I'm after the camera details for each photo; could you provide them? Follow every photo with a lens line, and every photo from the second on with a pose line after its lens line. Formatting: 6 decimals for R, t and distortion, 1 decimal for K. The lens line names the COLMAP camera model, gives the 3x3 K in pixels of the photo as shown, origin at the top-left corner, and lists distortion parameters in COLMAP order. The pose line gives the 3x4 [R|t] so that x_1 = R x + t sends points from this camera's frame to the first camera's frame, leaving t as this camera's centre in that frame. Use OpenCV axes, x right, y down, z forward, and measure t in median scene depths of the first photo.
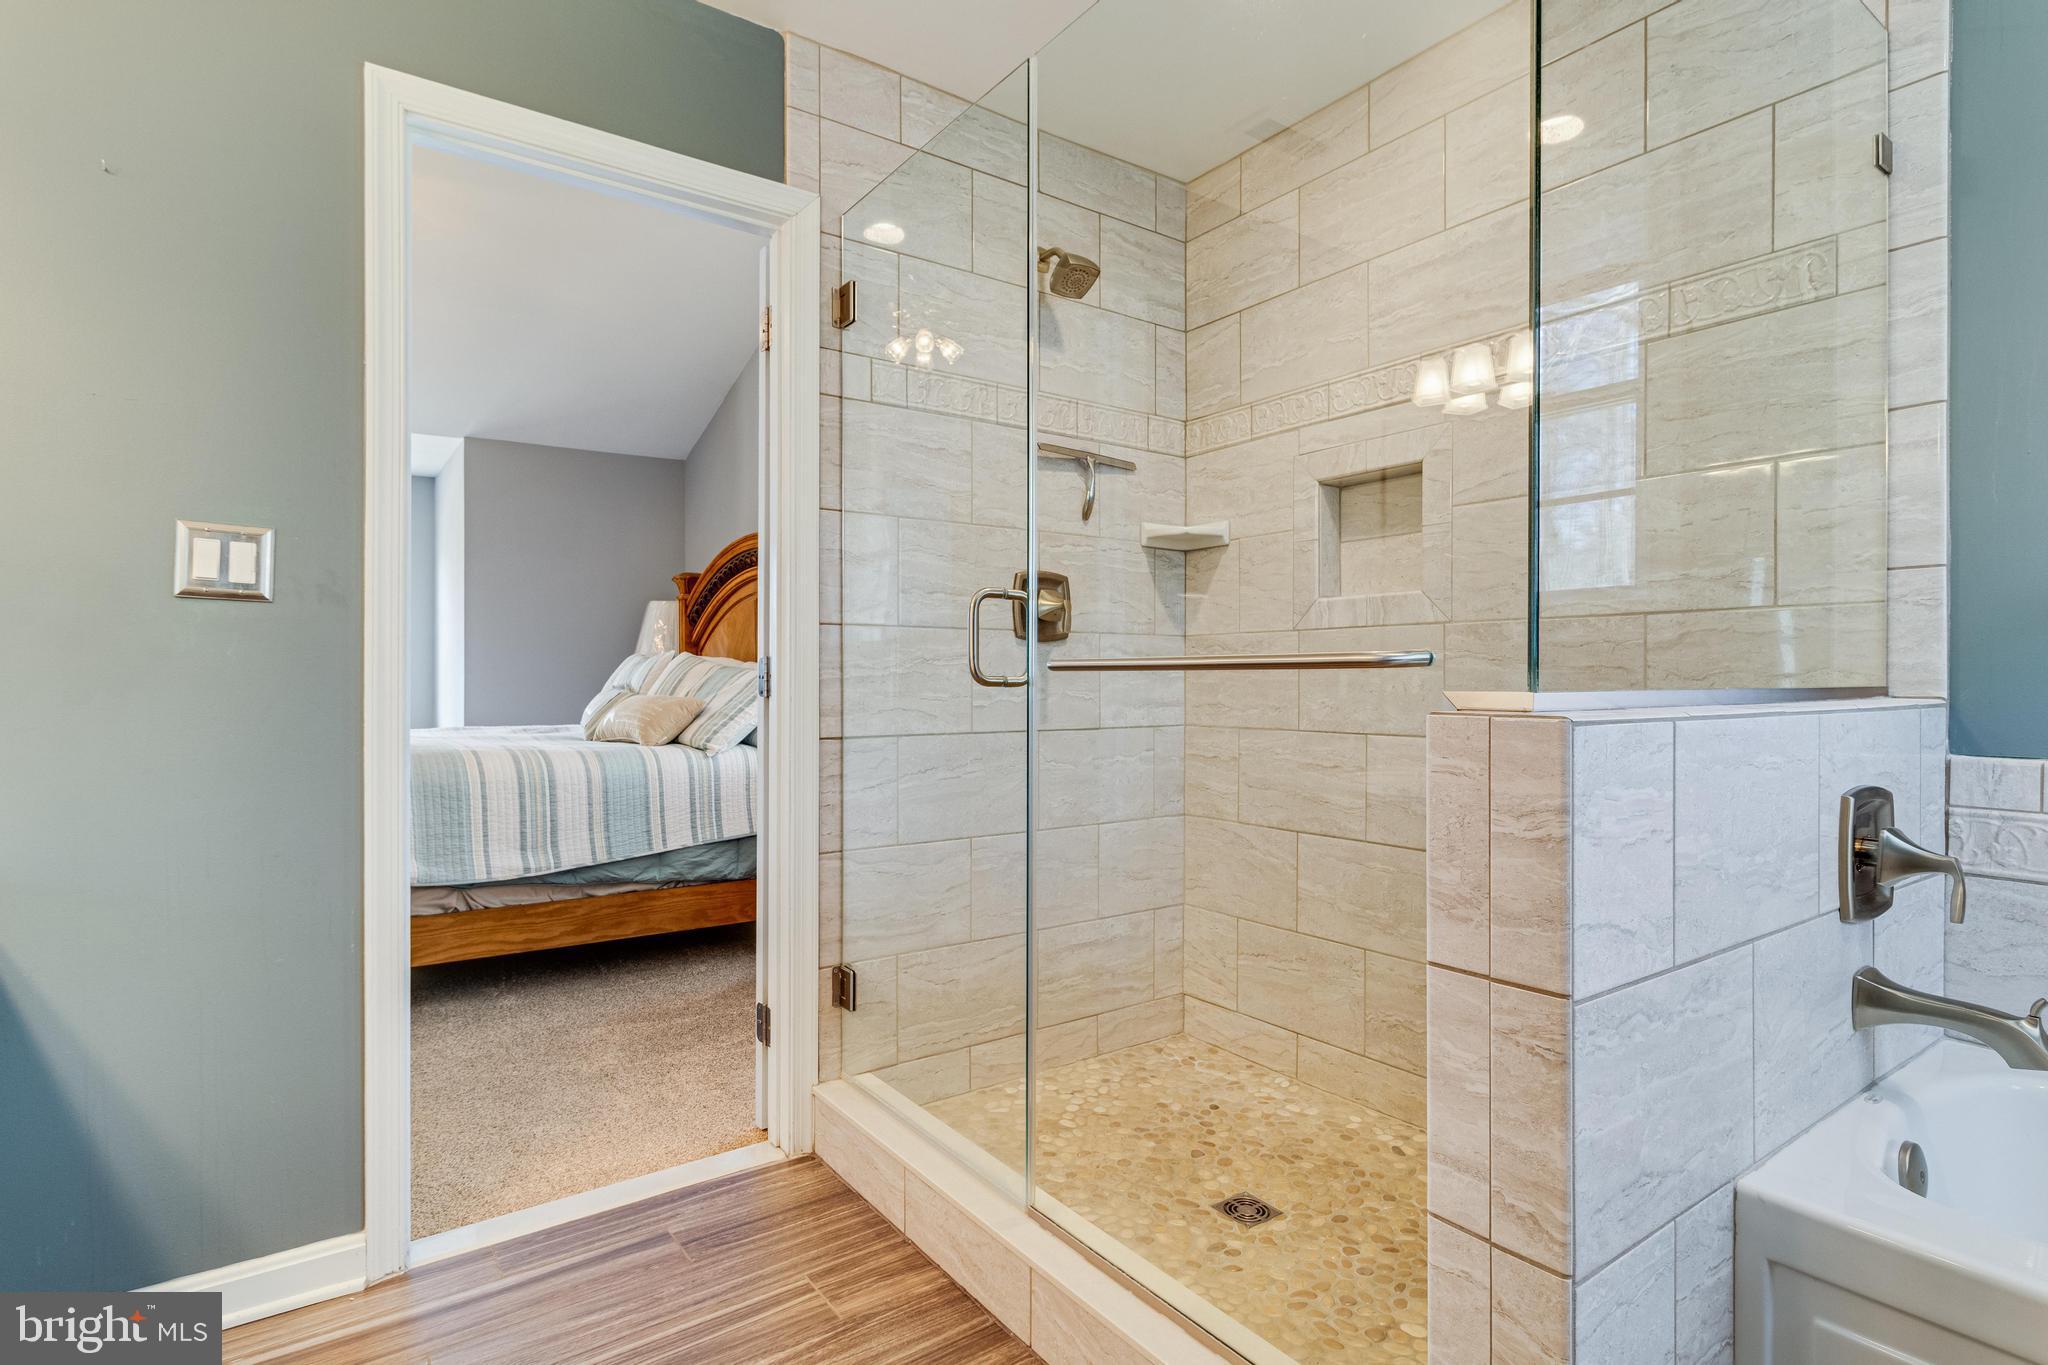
lens RADIAL K [[1002.4, 0, 1012.0], [0, 1002.4, 686.8], [0, 0, 1]] dist [-0.008997, -0.001498]
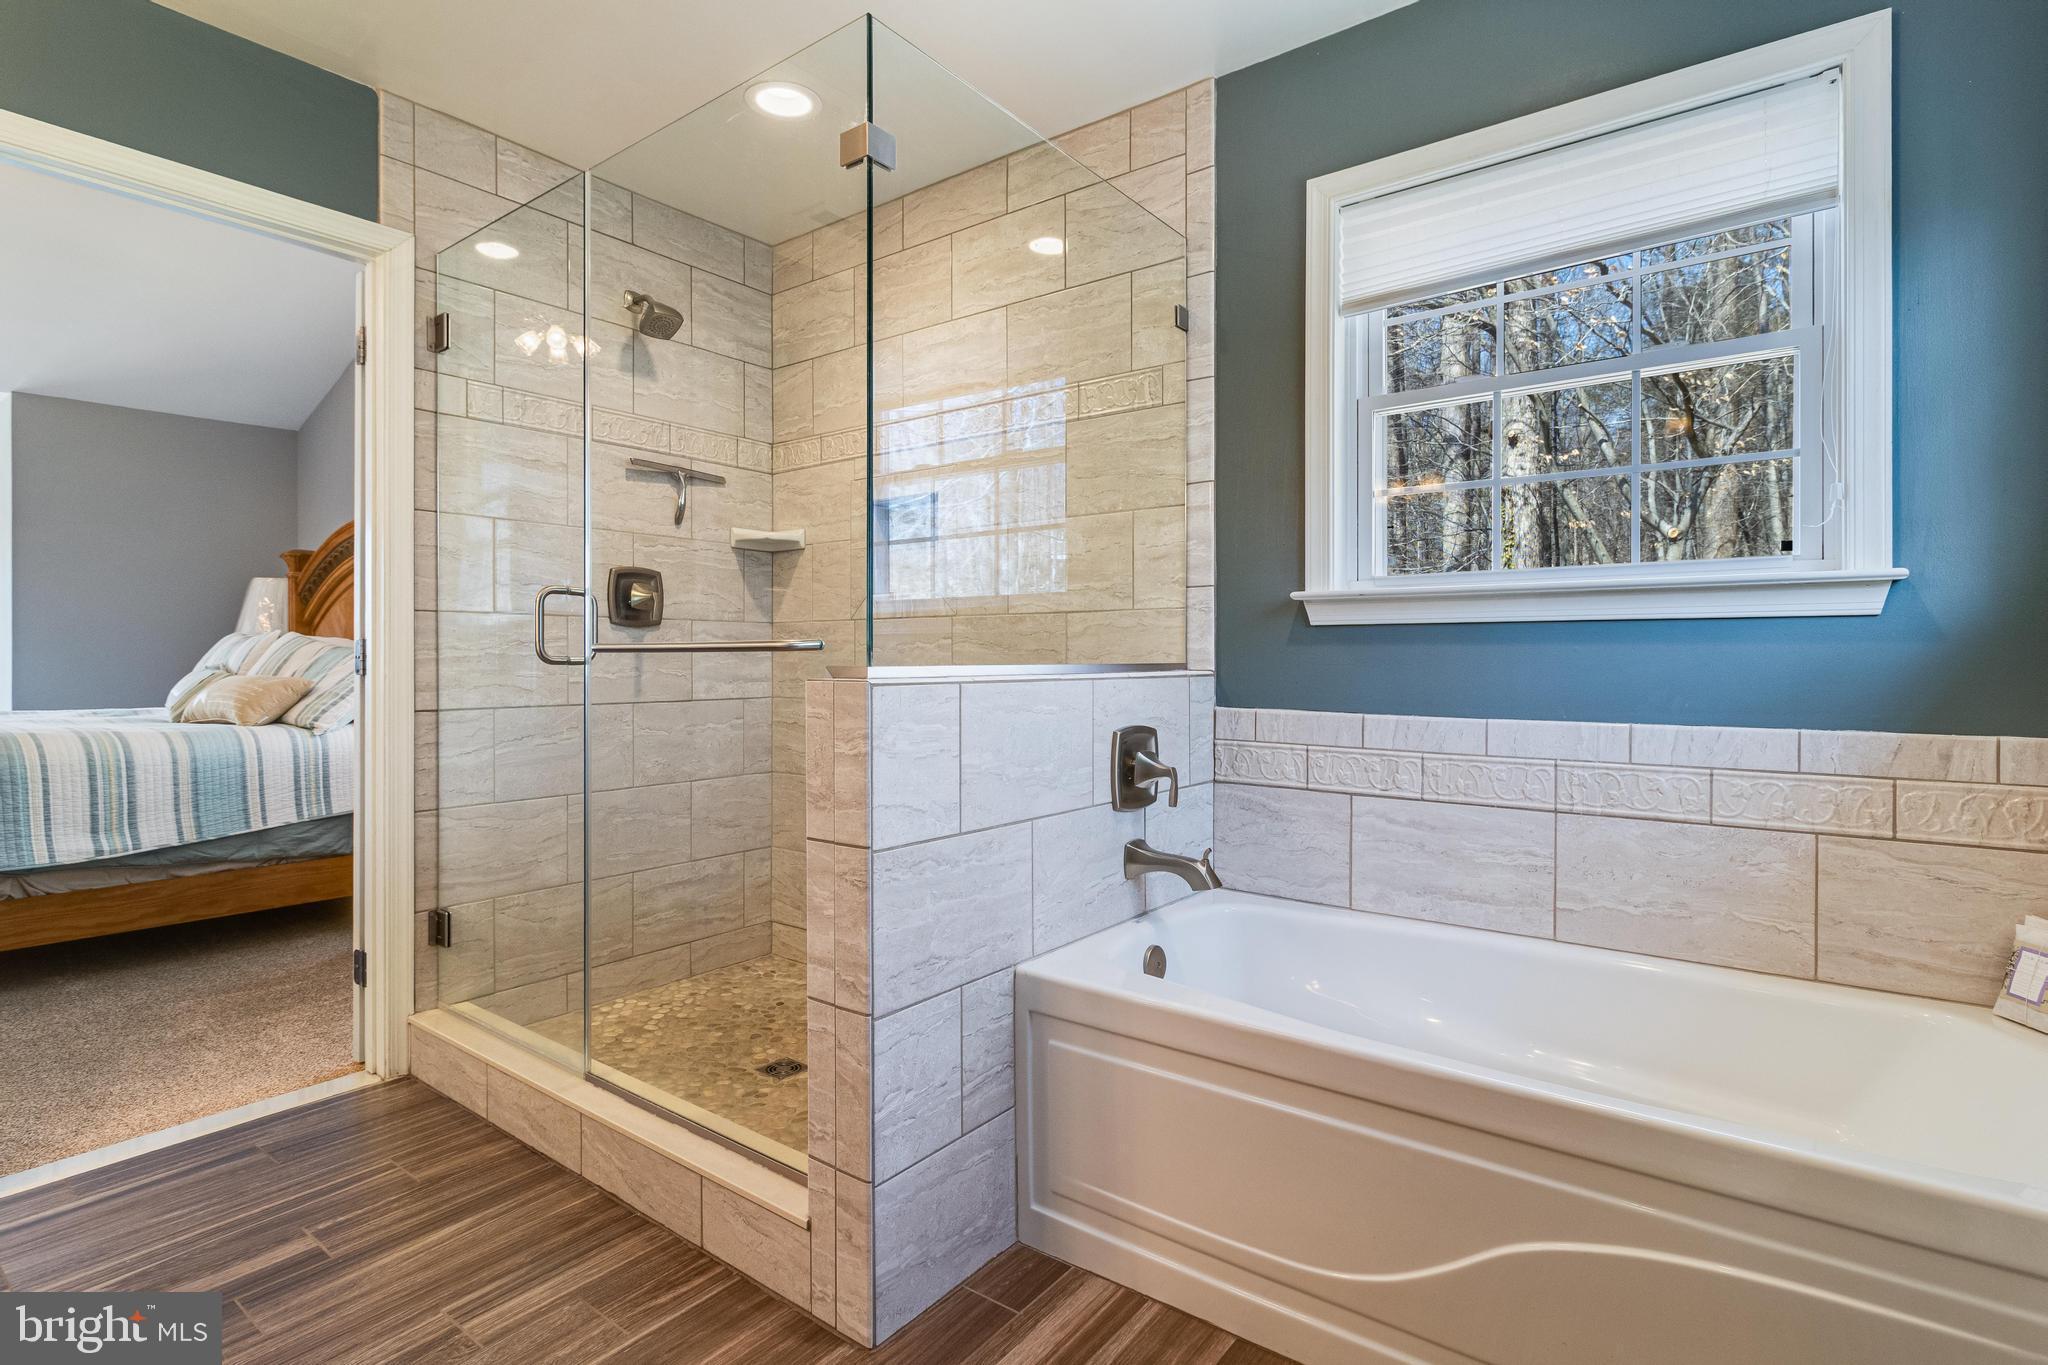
lens RADIAL K [[1002.4, 0, 1036.6], [0, 1002.4, 666.2], [0, 0, 1]] dist [-0.008997, -0.001498]
pose [[0.952574, -0.002150, 0.304299, 0.136140], [0.002441, 0.999997, -0.000574, 0.003171], [-0.304296, 0.001290, 0.952577, -0.297123]]
